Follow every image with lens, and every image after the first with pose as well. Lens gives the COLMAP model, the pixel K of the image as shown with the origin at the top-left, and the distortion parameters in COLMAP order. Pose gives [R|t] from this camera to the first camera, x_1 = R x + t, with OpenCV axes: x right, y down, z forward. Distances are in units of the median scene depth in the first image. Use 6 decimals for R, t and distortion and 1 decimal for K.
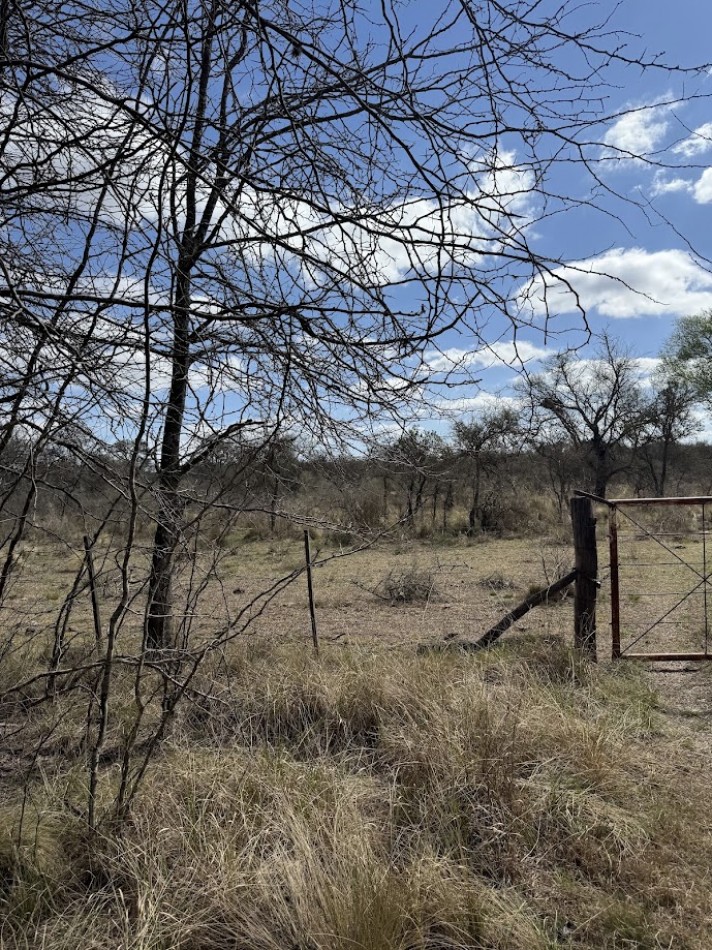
lens RADIAL K [[665.1, 0, 341.8], [0, 665.1, 503.2], [0, 0, 1]] dist [0.034292, -0.040712]
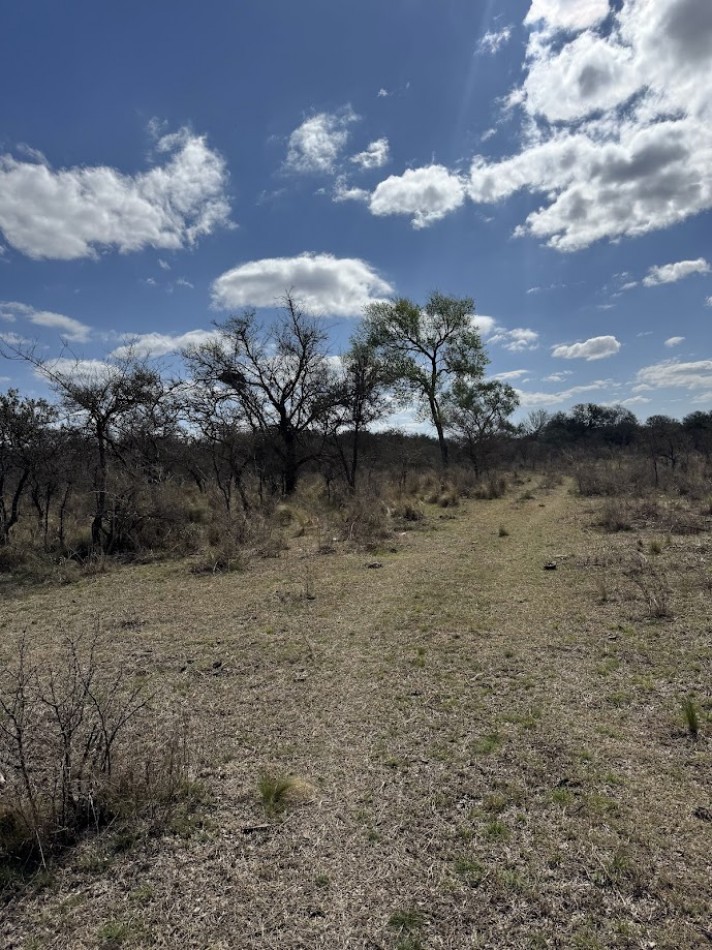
lens RADIAL K [[687.6, 0, 354.6], [0, 687.6, 460.2], [0, 0, 1]] dist [0.017204, -0.029240]
pose [[0.901370, -0.008375, 0.432970, 0.134178], [0.032207, 0.998340, -0.047739, -0.005415], [-0.431851, 0.056975, 0.900143, 0.287199]]
